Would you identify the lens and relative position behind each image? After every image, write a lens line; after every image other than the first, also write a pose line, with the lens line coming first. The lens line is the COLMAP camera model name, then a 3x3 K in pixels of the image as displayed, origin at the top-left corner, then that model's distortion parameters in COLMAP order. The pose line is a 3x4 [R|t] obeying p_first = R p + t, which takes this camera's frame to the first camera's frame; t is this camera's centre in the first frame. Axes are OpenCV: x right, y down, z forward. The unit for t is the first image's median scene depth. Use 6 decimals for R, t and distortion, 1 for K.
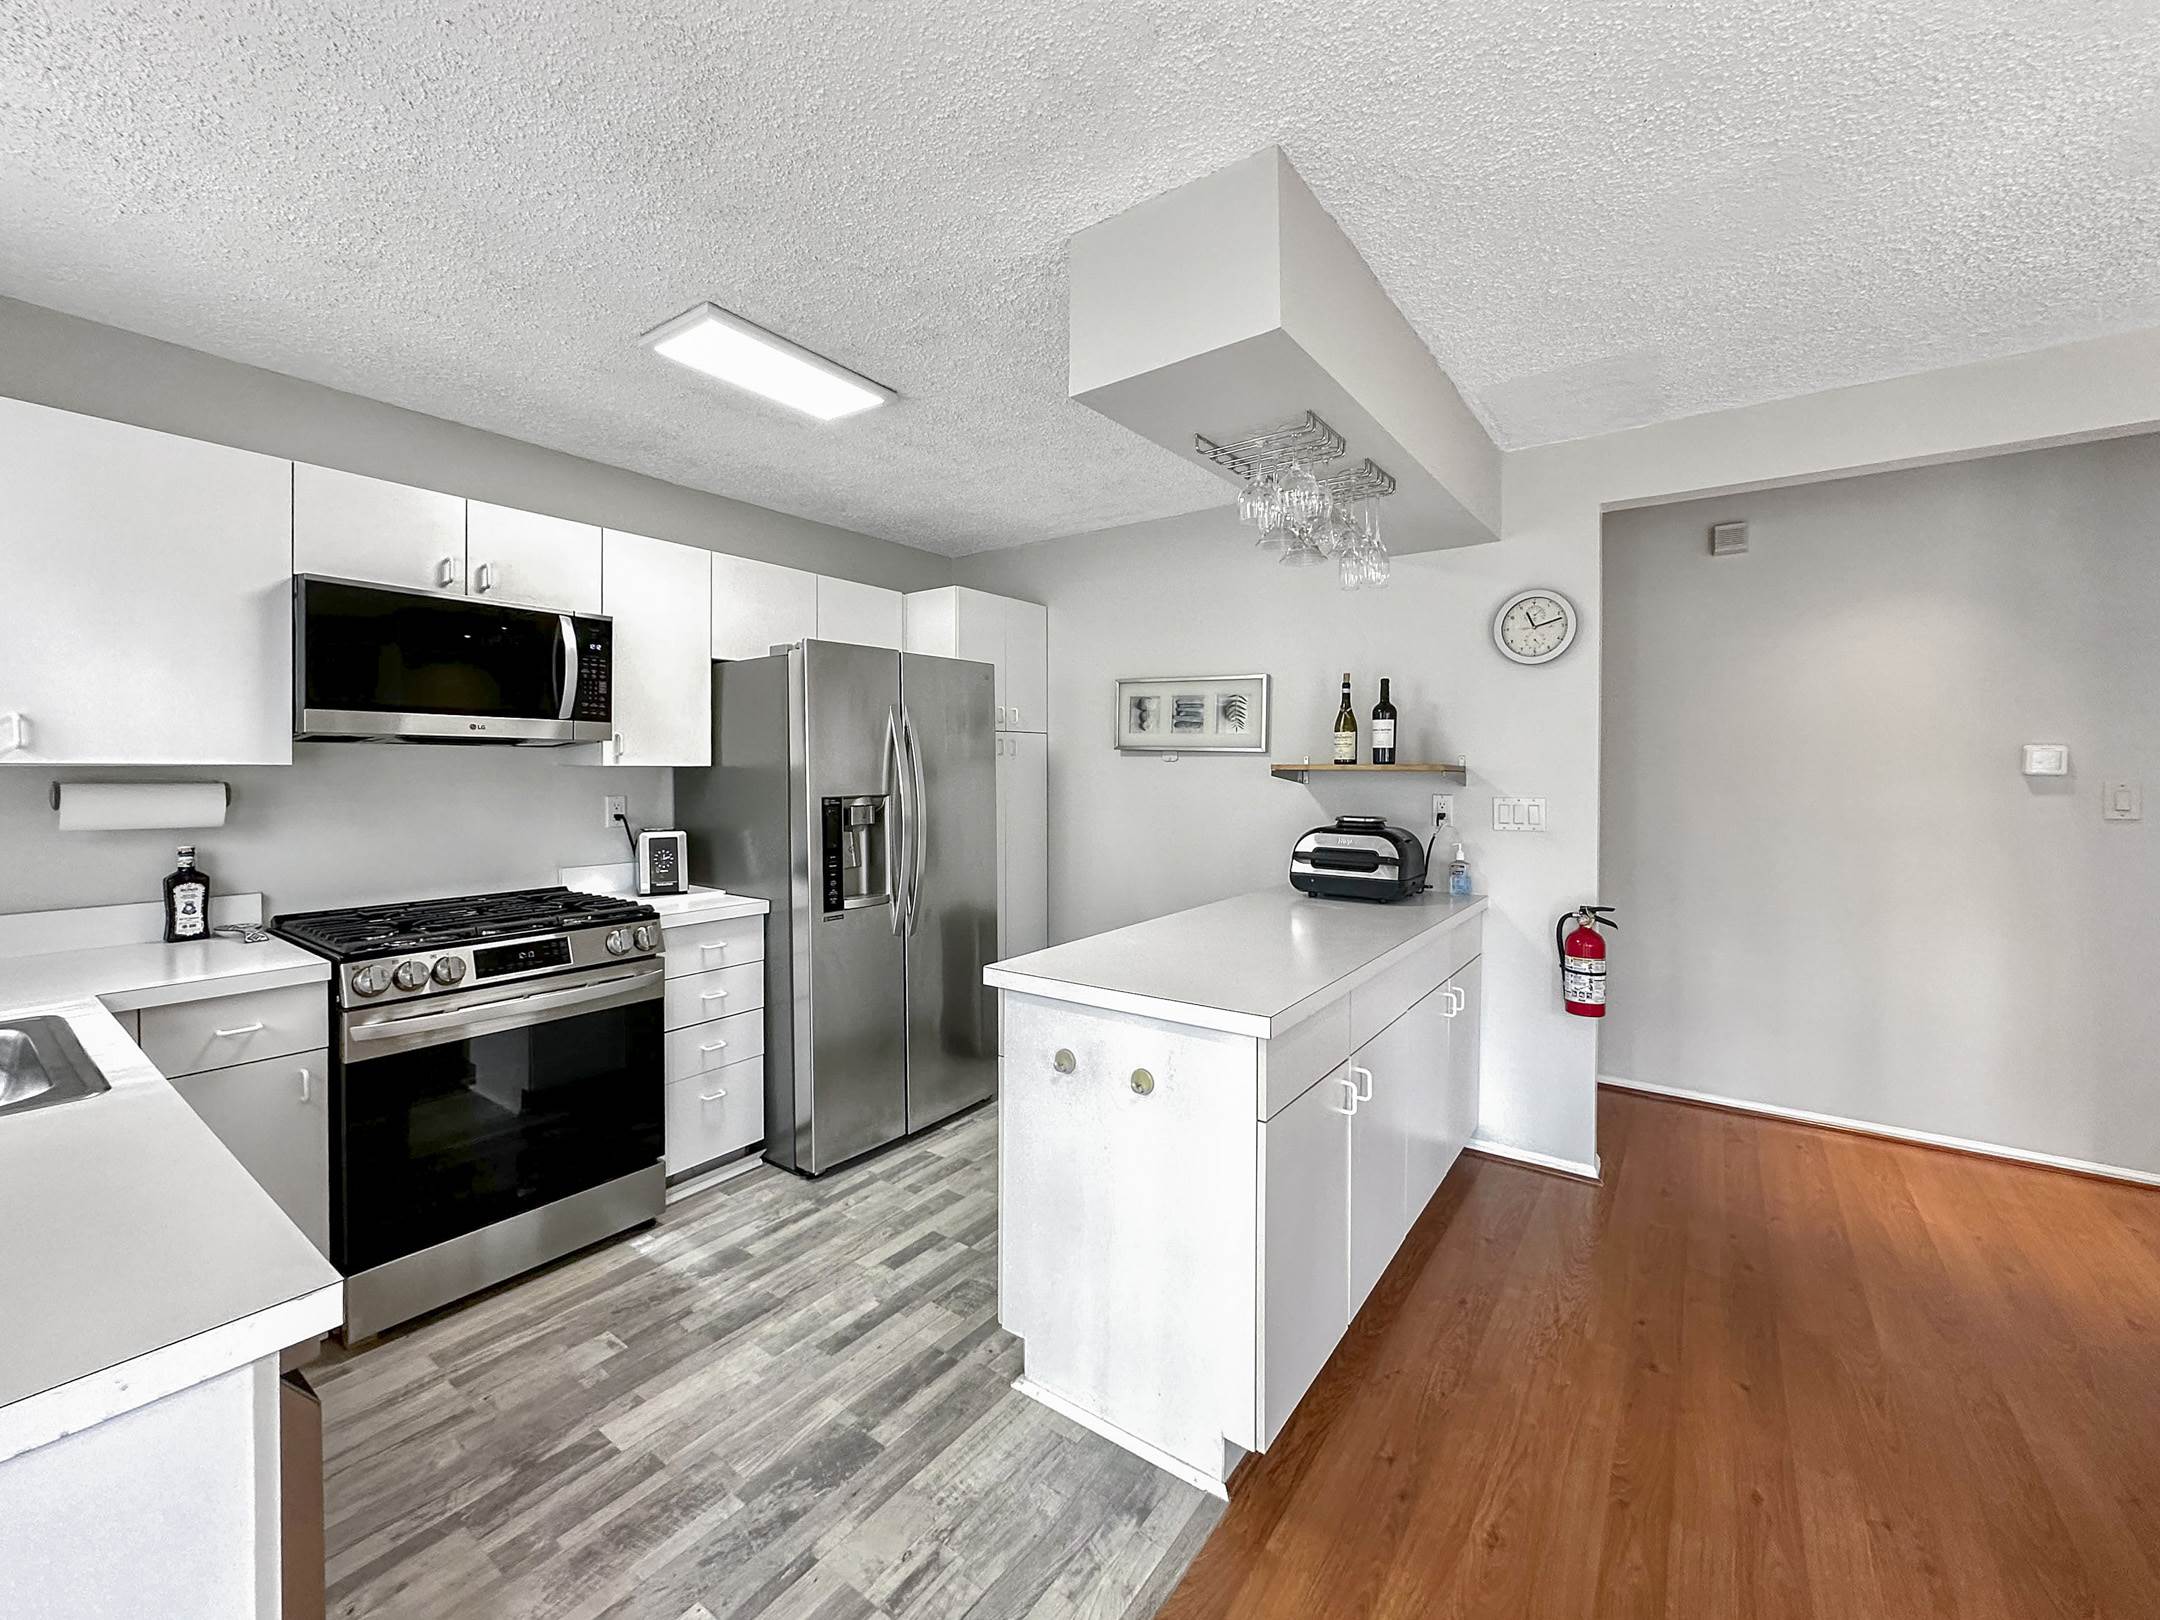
lens RADIAL K [[878.0, 0, 1072.4], [0, 878.0, 779.1], [0, 0, 1]] dist [-0.001691, -0.000157]
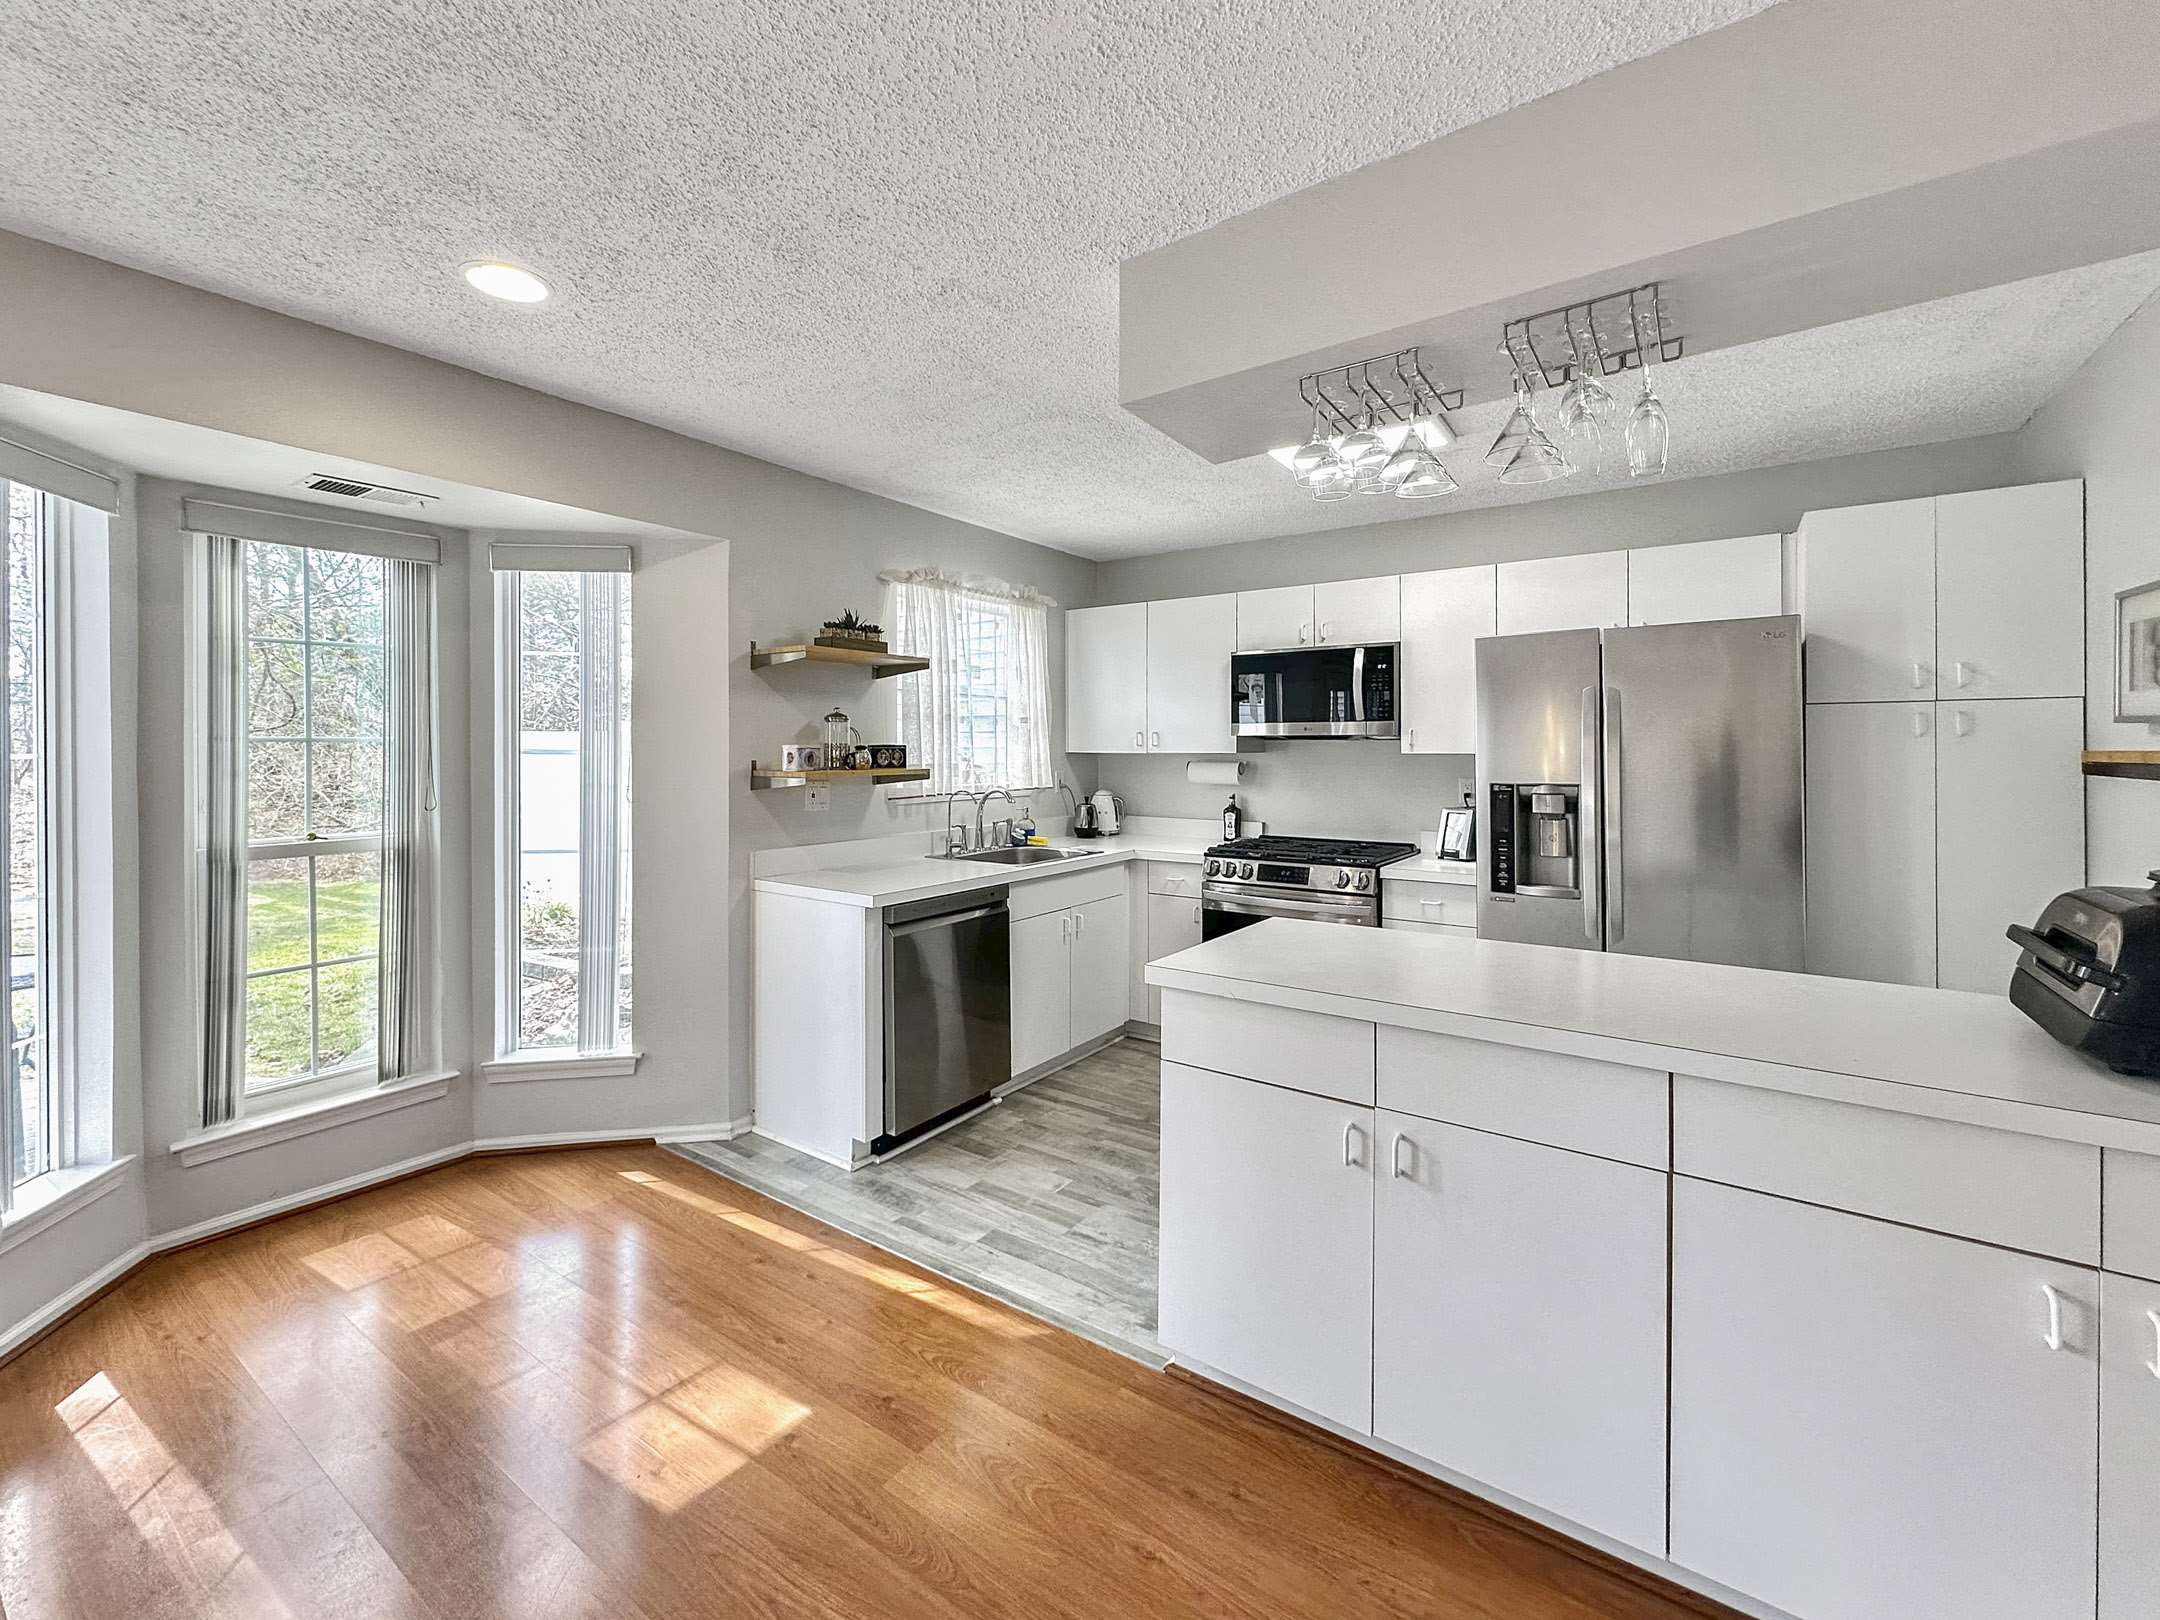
lens RADIAL K [[896.7, 0, 1091.1], [0, 896.7, 748.3], [0, 0, 1]] dist [0.000144, 0.000128]
pose [[0.028981, -0.005099, -0.999567, 0.786242], [-0.014121, 0.999885, -0.005510, -0.008603], [0.999480, 0.014275, 0.028906, 0.479761]]
